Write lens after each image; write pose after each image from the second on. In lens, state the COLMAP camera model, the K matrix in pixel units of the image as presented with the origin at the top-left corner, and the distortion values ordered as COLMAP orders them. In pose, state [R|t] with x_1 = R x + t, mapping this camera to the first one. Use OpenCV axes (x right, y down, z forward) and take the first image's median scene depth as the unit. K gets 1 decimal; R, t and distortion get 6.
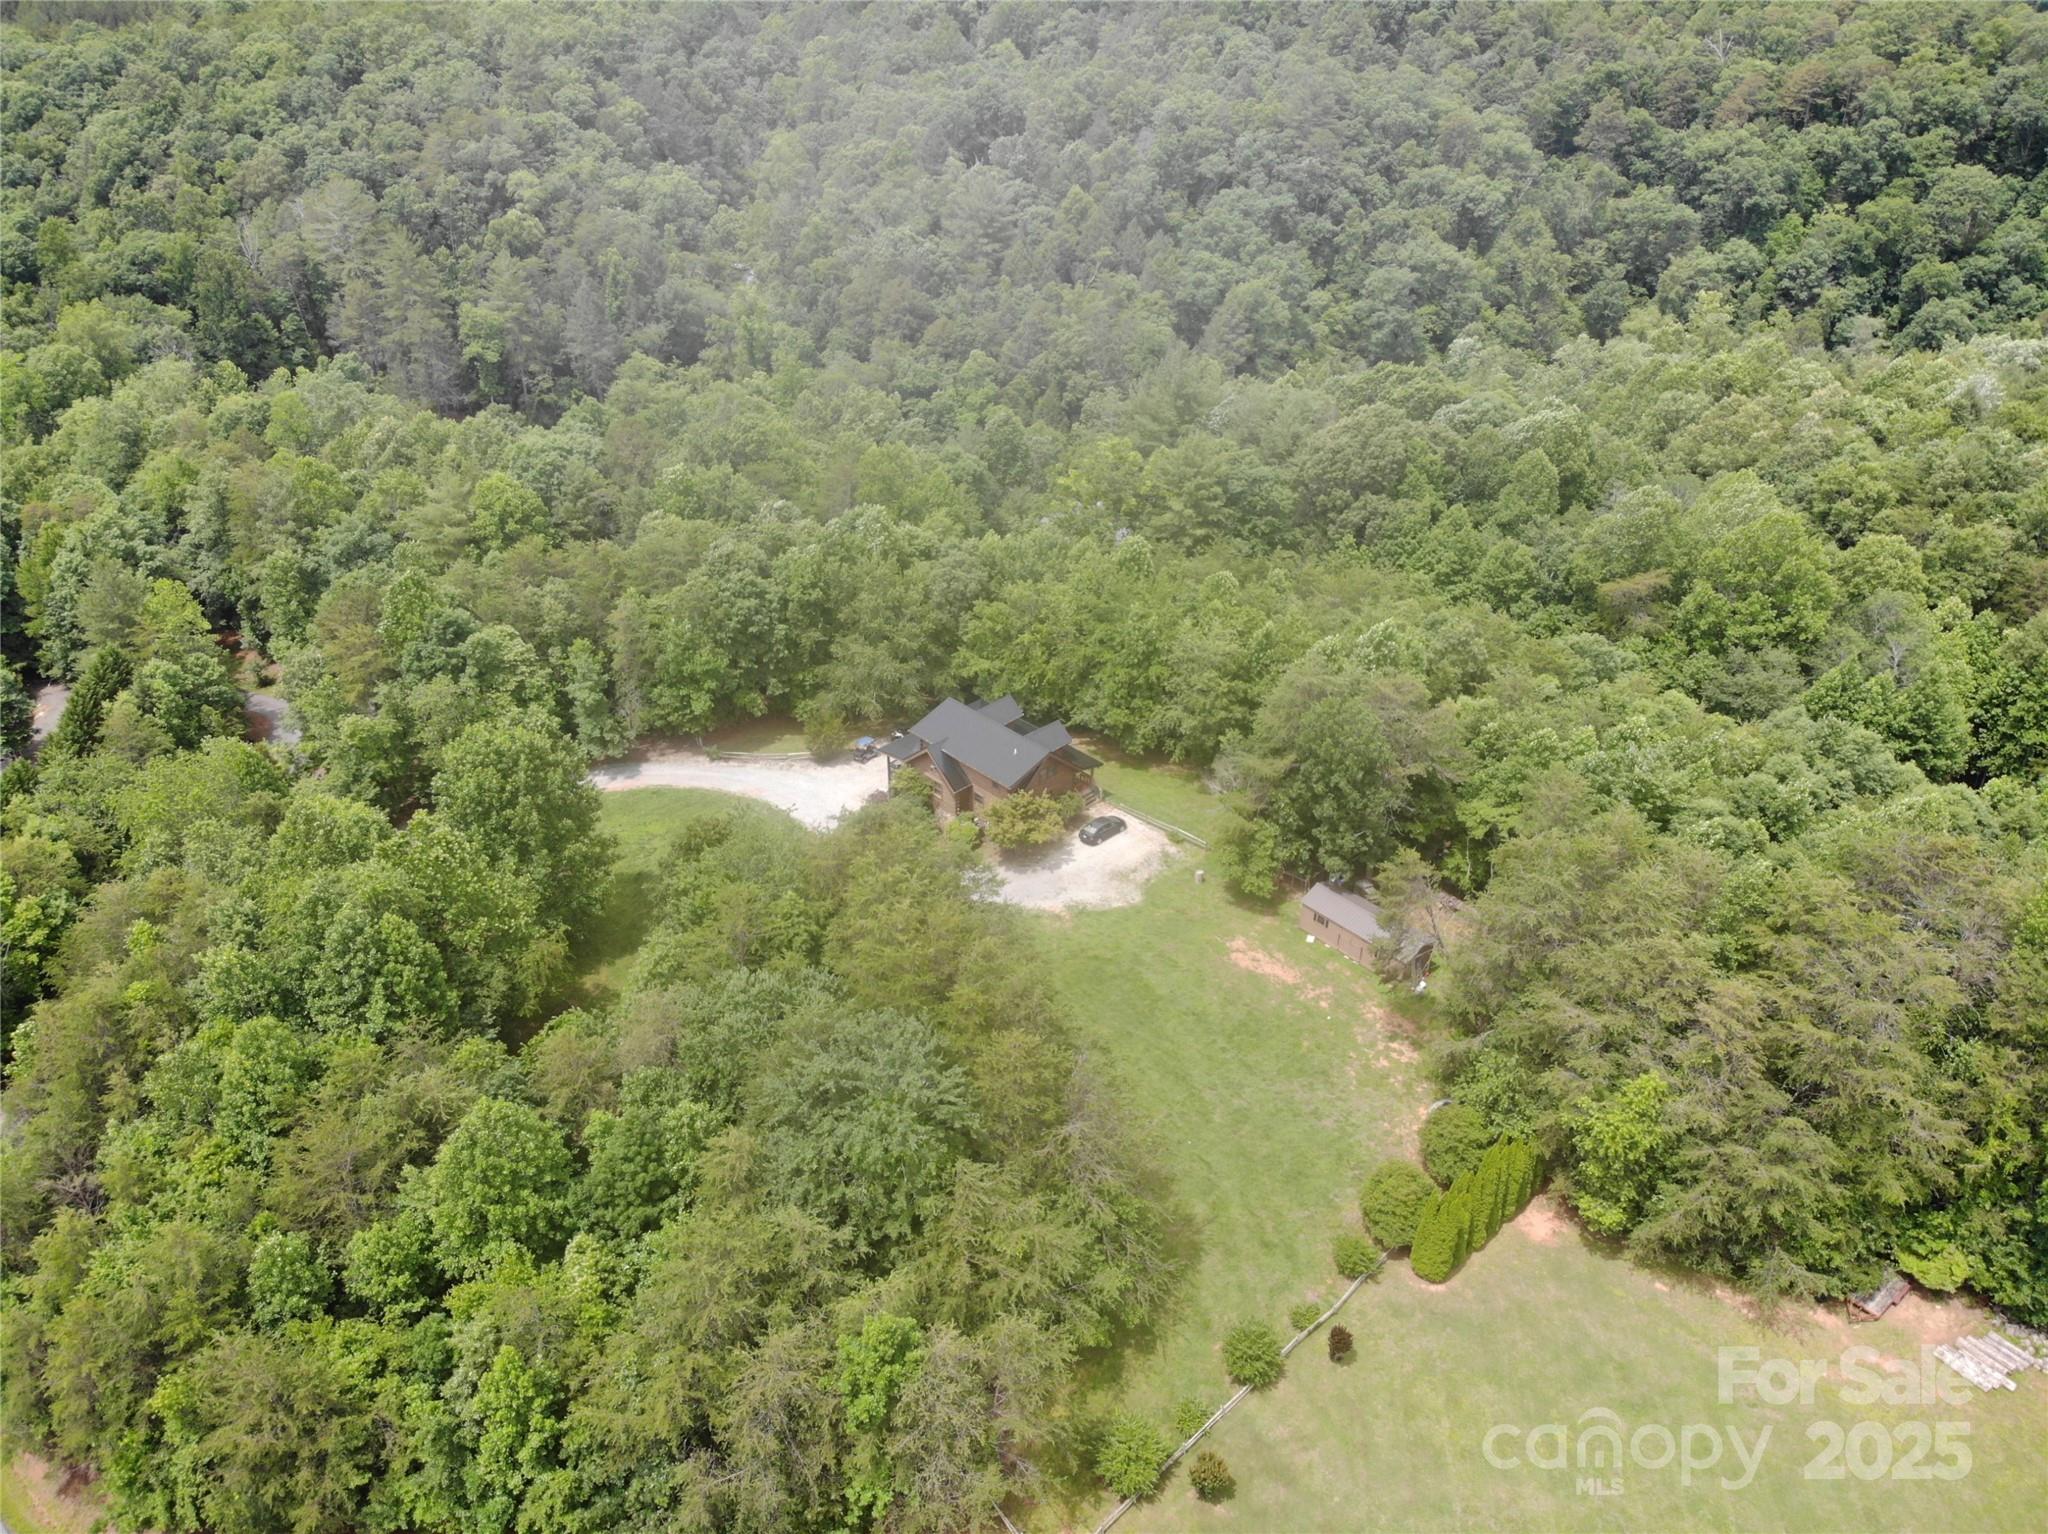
lens RADIAL K [[1607.3, 0, 993.1], [0, 1607.3, 775.0], [0, 0, 1]] dist [0.142112, -0.348969]
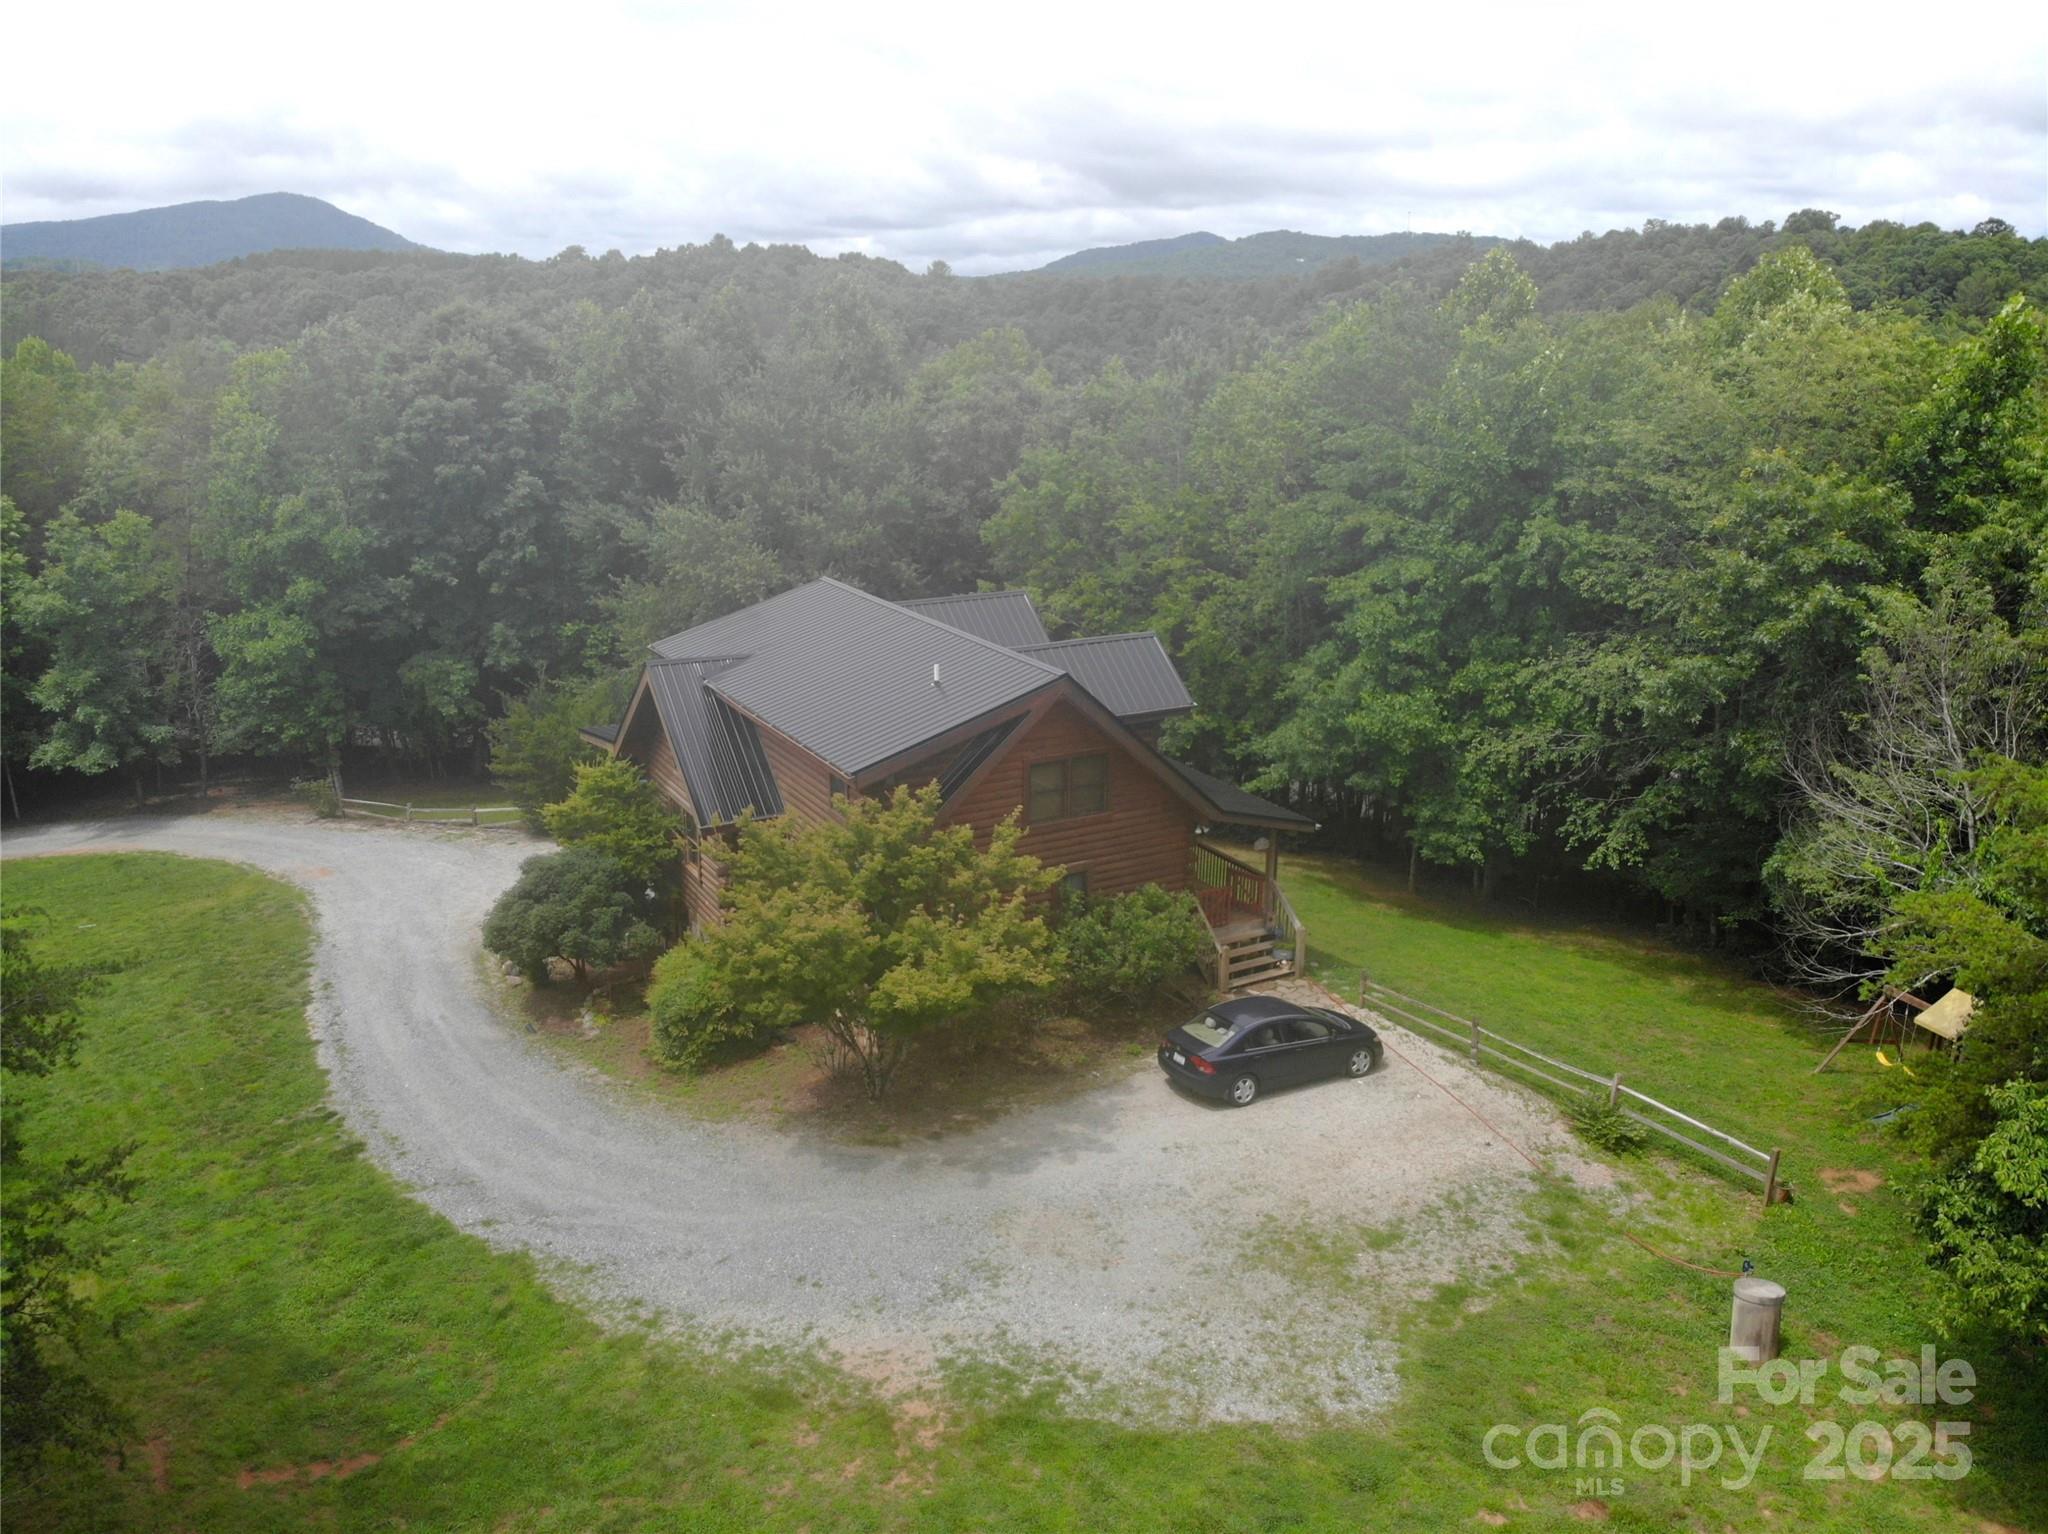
lens RADIAL K [[1496.2, 0, 1022.5], [0, 1496.2, 728.2], [0, 0, 1]] dist [0.078767, -0.200182]
pose [[0.968495, 0.077581, -0.236642, 0.074420], [-0.149029, 0.941860, -0.301146, 0.055624], [0.199520, 0.326925, 0.923749, 0.715750]]
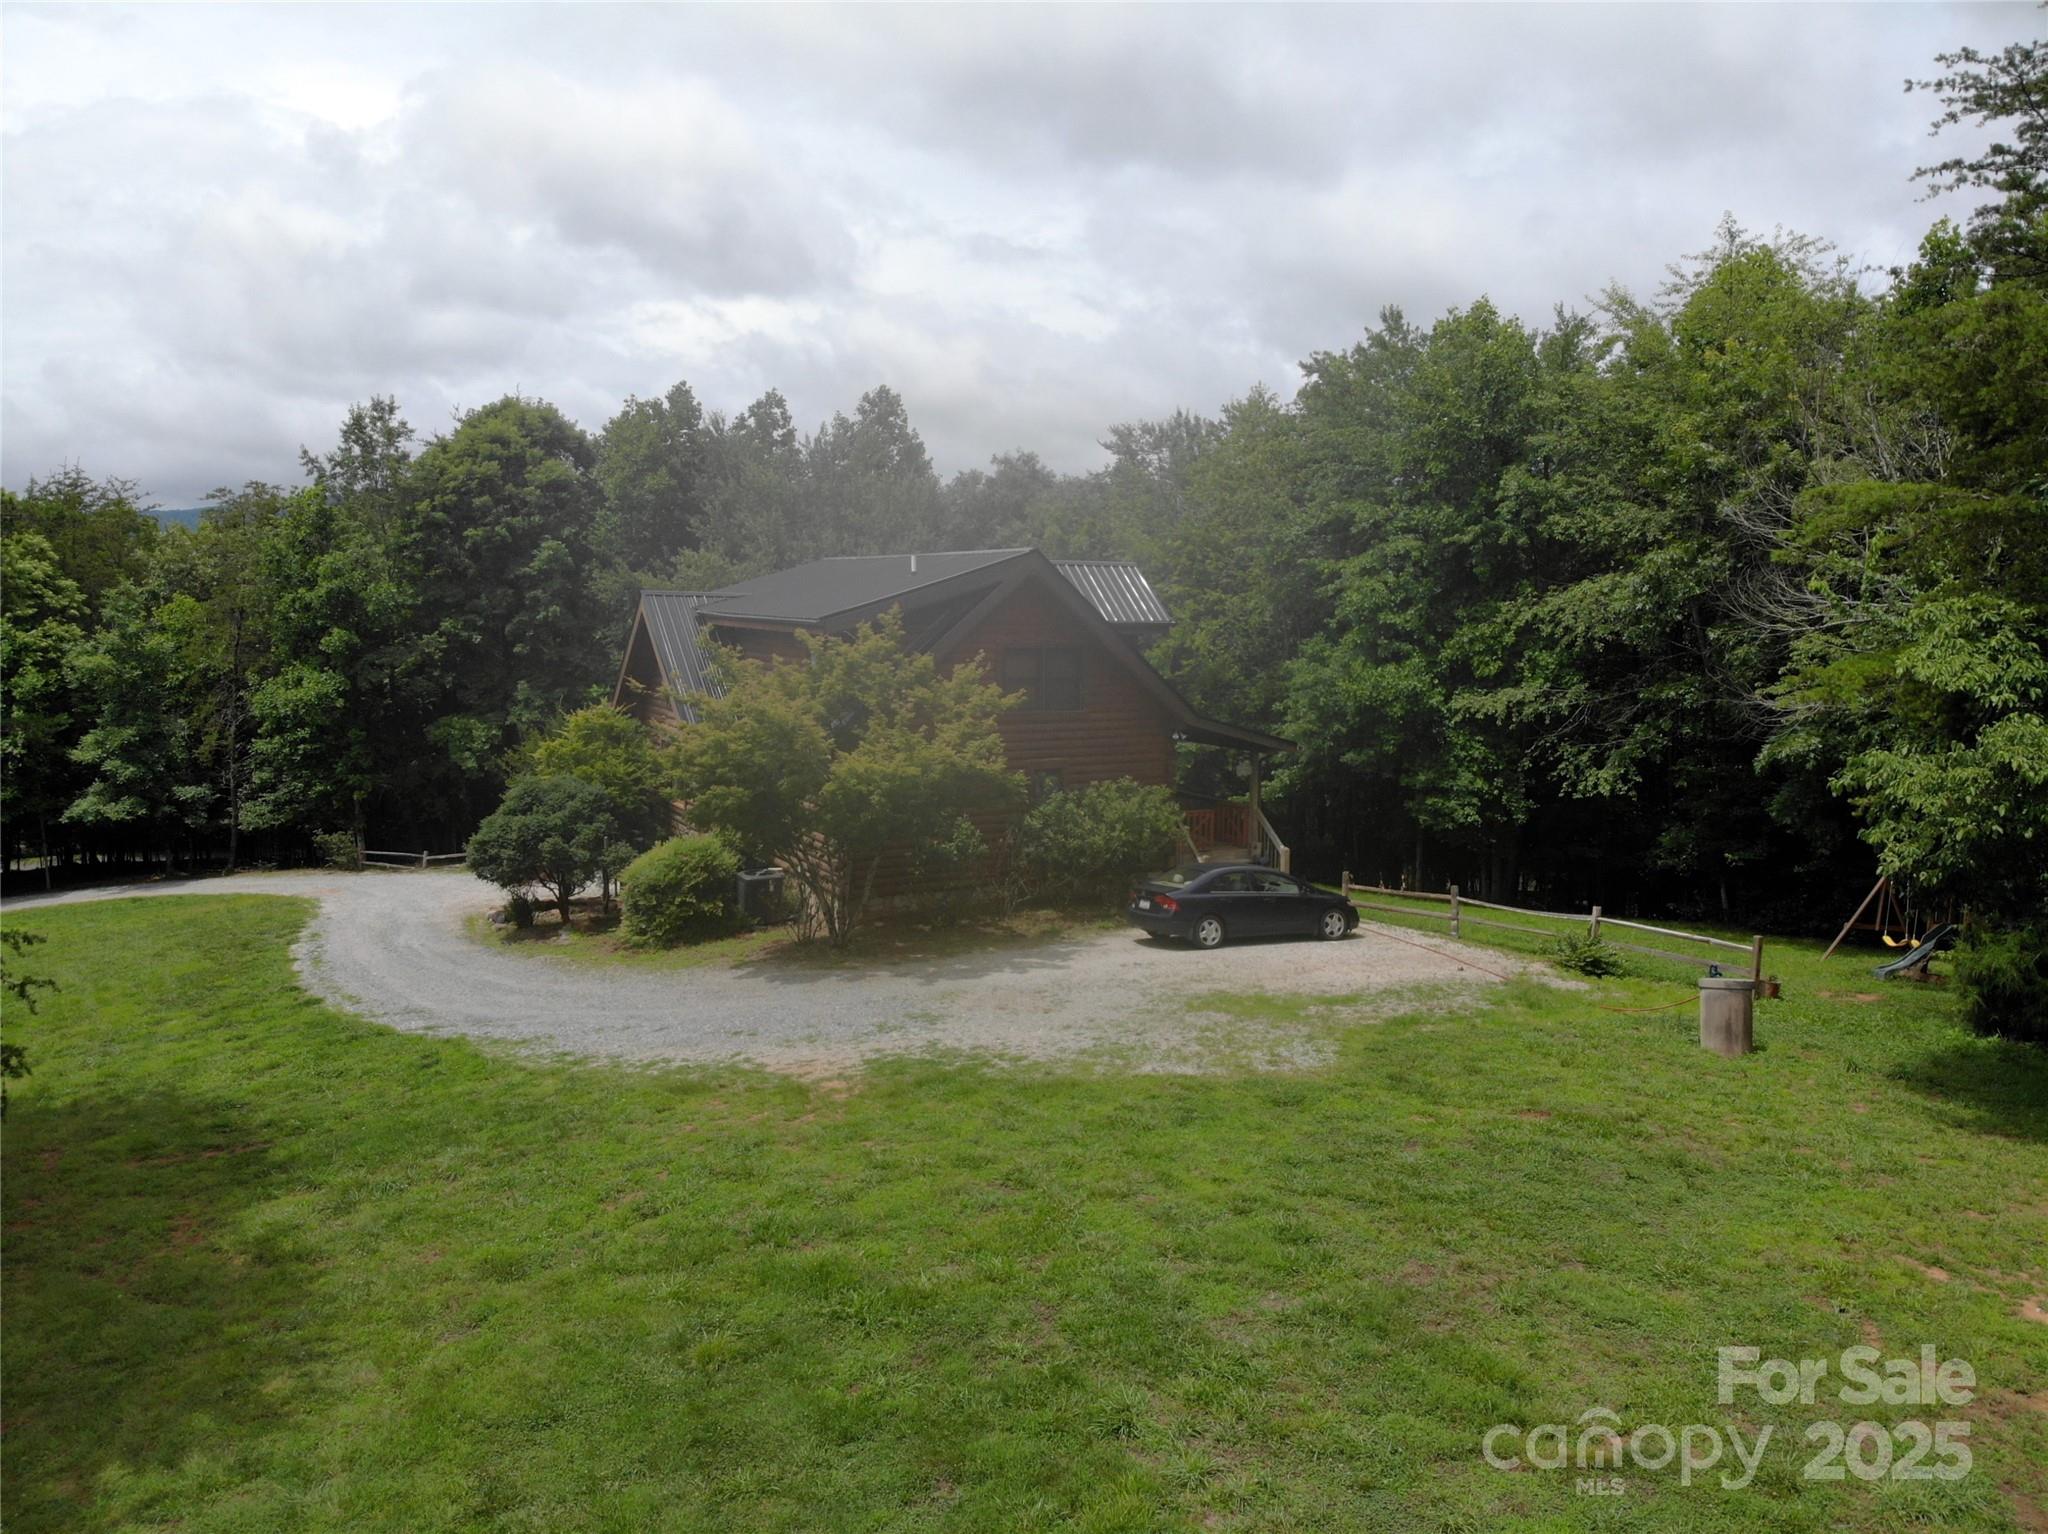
lens RADIAL K [[1491.1, 0, 1024.0], [0, 1491.1, 767.0], [0, 0, 1]] dist [0.089547, -0.227668]
pose [[0.958028, 0.036539, -0.284338, 0.089881], [-0.166544, 0.878240, -0.448283, 0.106092], [0.233337, 0.476822, 0.847464, 0.740081]]
